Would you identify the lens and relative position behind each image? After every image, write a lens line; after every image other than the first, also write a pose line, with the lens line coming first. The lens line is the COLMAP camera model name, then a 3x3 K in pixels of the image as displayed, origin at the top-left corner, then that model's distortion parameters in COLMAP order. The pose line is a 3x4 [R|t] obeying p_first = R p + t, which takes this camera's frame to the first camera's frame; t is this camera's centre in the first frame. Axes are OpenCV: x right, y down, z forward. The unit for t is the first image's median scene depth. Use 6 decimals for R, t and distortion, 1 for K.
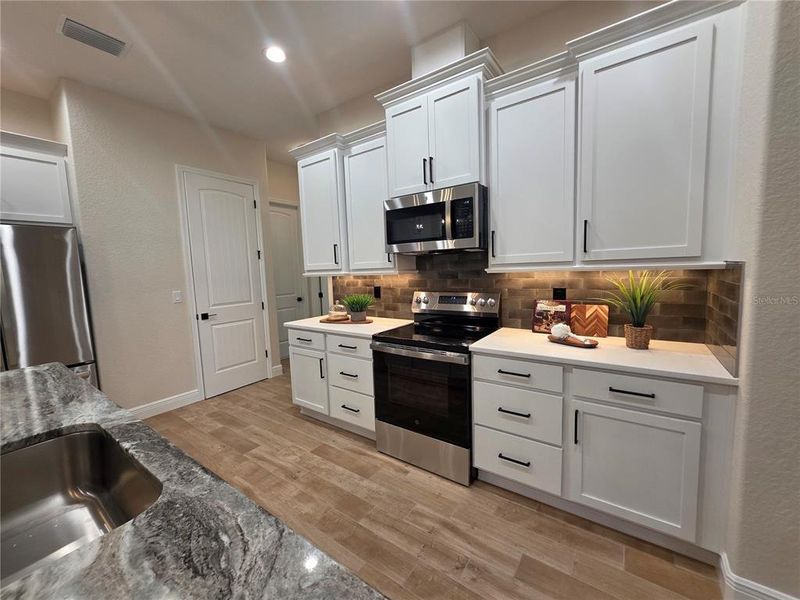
lens RADIAL K [[323.4, 0, 399.8], [0, 323.4, 297.6], [0, 0, 1]] dist [-0.000886, -0.000406]
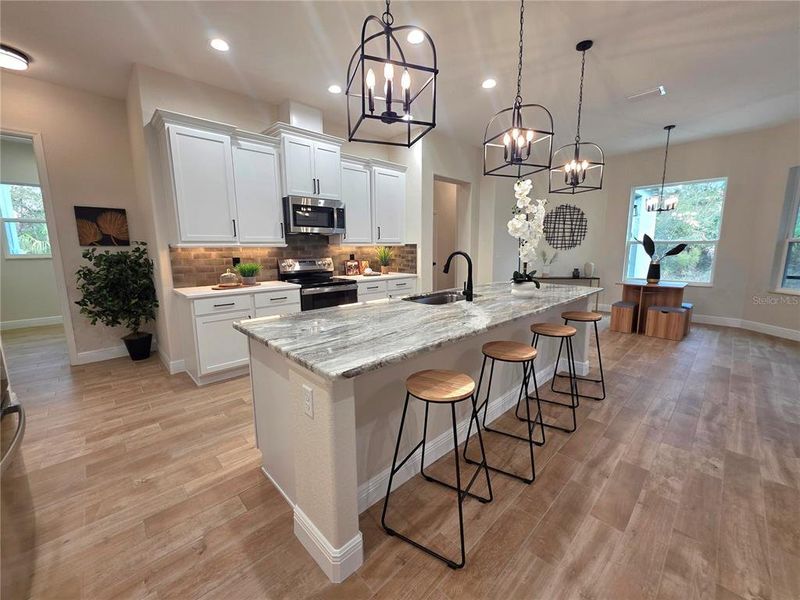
lens RADIAL K [[323.4, 0, 405.4], [0, 323.4, 297.0], [0, 0, 1]] dist [-0.000886, -0.000406]
pose [[0.175049, -0.119795, 0.977245, -1.441319], [0.091686, 0.990240, 0.104965, 0.052250], [-0.980281, 0.071225, 0.184324, 0.227571]]
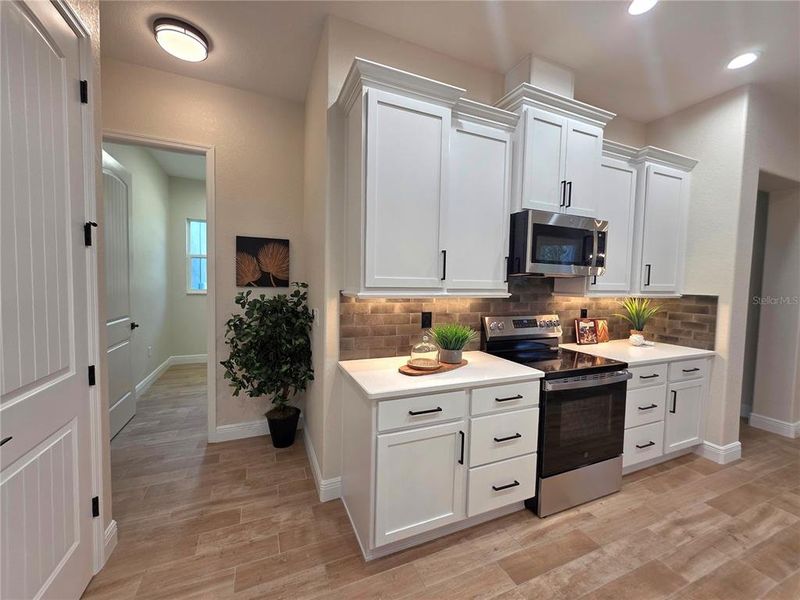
lens RADIAL K [[323.4, 0, 398.7], [0, 323.4, 300.0], [0, 0, 1]] dist [-0.000886, -0.000406]
pose [[0.515713, -0.001058, 0.856761, -0.923597], [0.041778, 0.998841, -0.023914, -0.060356], [-0.855742, 0.048126, 0.515160, 0.852963]]
